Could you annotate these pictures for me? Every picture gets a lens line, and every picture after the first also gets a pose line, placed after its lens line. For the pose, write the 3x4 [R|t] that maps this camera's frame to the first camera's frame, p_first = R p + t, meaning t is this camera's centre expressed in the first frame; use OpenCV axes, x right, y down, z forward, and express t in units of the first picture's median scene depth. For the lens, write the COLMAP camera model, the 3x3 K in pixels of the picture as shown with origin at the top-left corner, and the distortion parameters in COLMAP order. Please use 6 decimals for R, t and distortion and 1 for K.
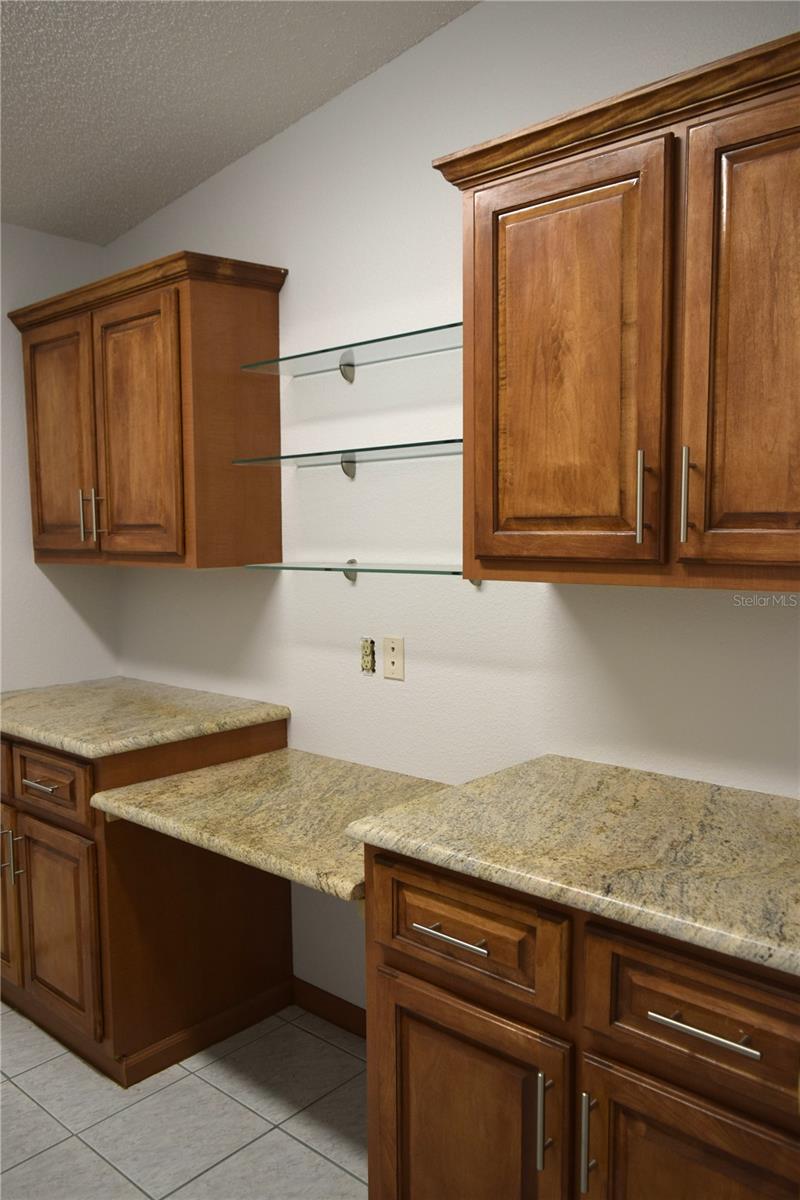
lens RADIAL K [[922.6, 0, 400.0], [0, 922.6, 600.0], [0, 0, 1]] dist [-0.018768, 0.008677]
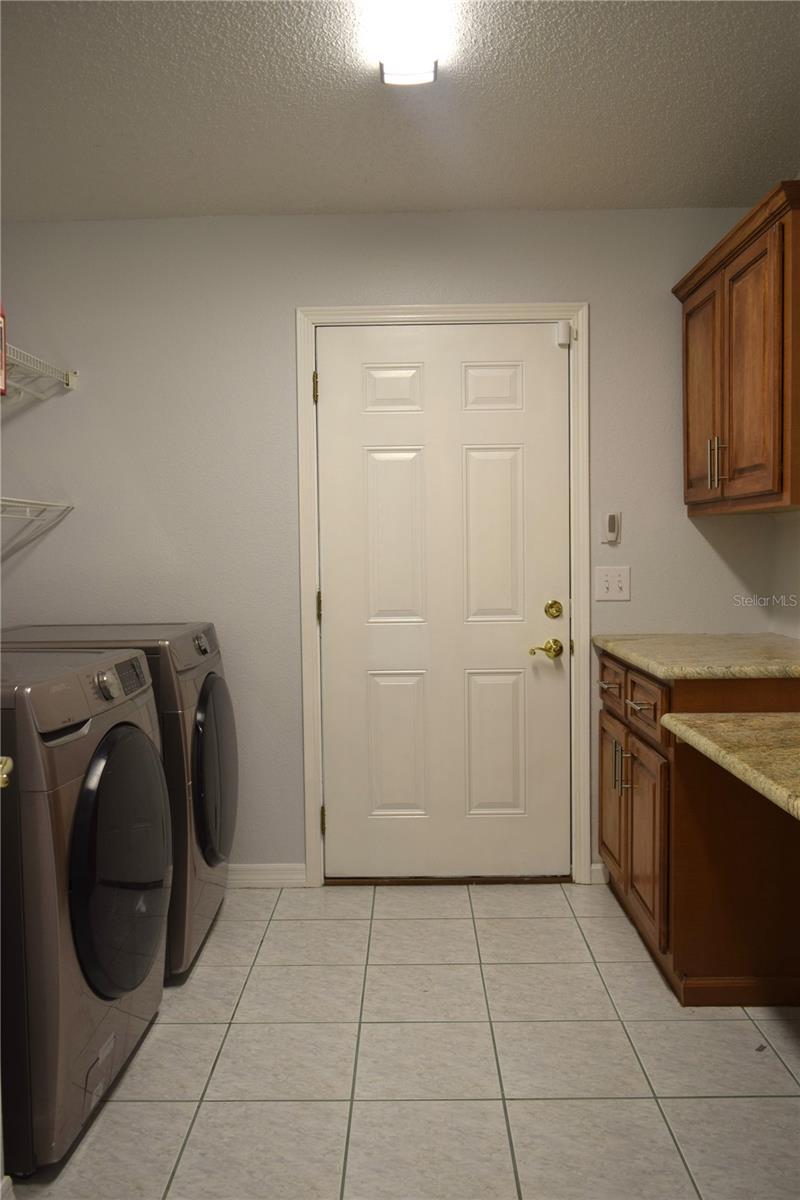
lens RADIAL K [[928.3, 0, 397.3], [0, 928.3, 584.8], [0, 0, 1]] dist [-0.016613, 0.004602]
pose [[0.659560, 0.031229, -0.751003, 0.241322], [-0.051431, 0.998670, -0.003641, 0.074719], [0.749890, 0.041026, 0.660289, 0.049771]]
